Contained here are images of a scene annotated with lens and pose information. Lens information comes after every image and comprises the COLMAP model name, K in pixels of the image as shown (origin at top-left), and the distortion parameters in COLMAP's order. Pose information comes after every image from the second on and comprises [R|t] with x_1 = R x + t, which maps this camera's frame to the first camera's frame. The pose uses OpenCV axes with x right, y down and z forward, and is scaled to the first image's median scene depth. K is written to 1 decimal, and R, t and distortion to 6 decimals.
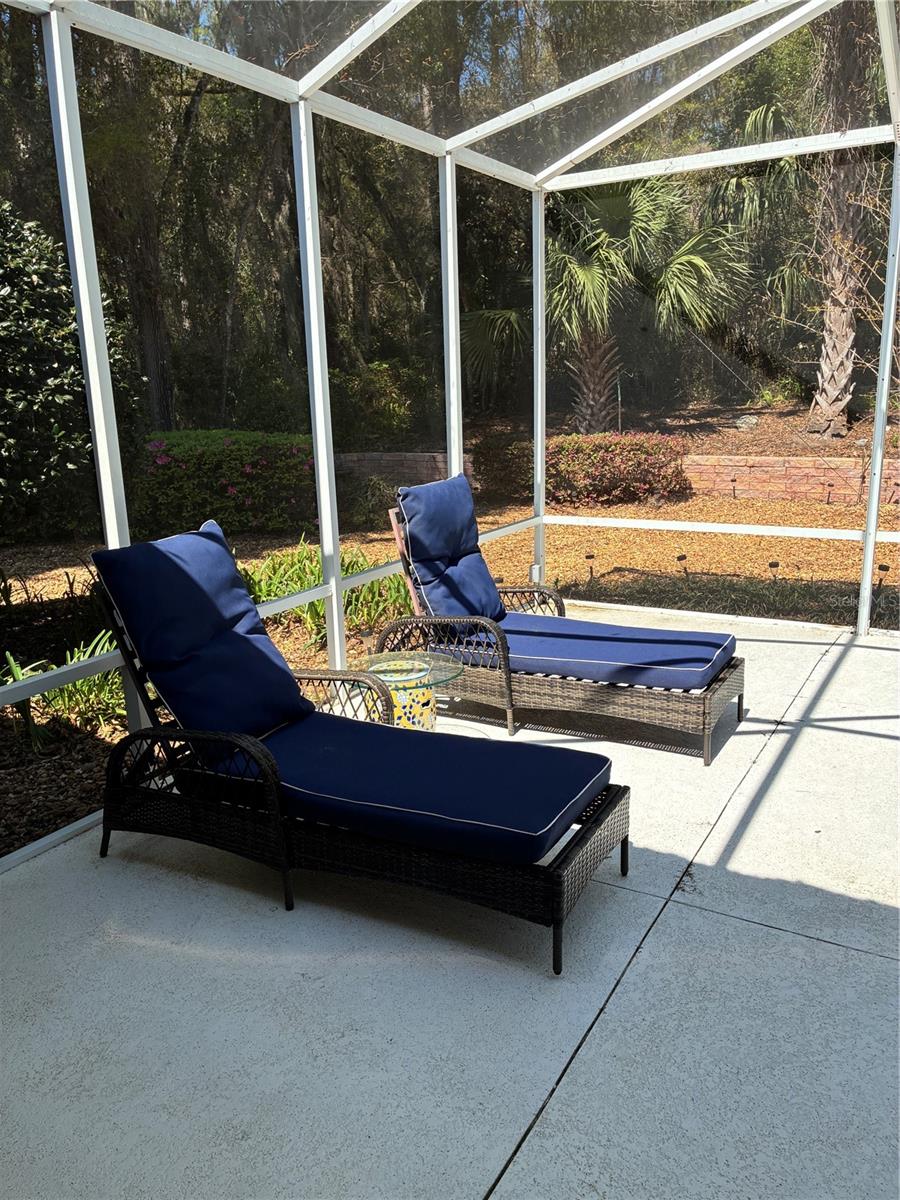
lens RADIAL K [[906.7, 0, 454.5], [0, 906.7, 602.7], [0, 0, 1]] dist [0.052662, -0.068633]
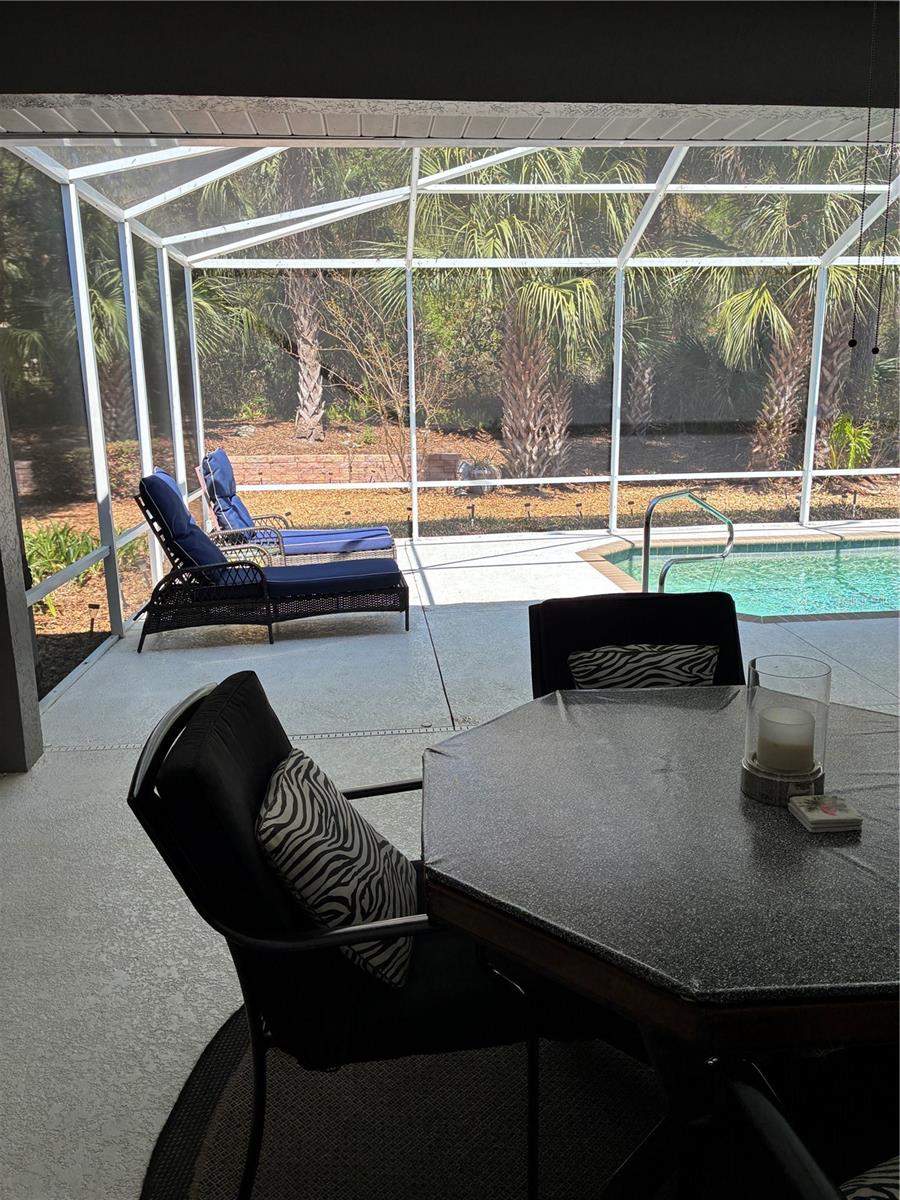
lens RADIAL K [[906.7, 0, 448.7], [0, 906.7, 594.6], [0, 0, 1]] dist [0.052662, -0.068633]
pose [[0.815082, -0.114311, 0.567957, -0.214800], [0.131515, 0.991256, 0.010769, 0.054529], [-0.564221, 0.065917, 0.822988, -0.197695]]
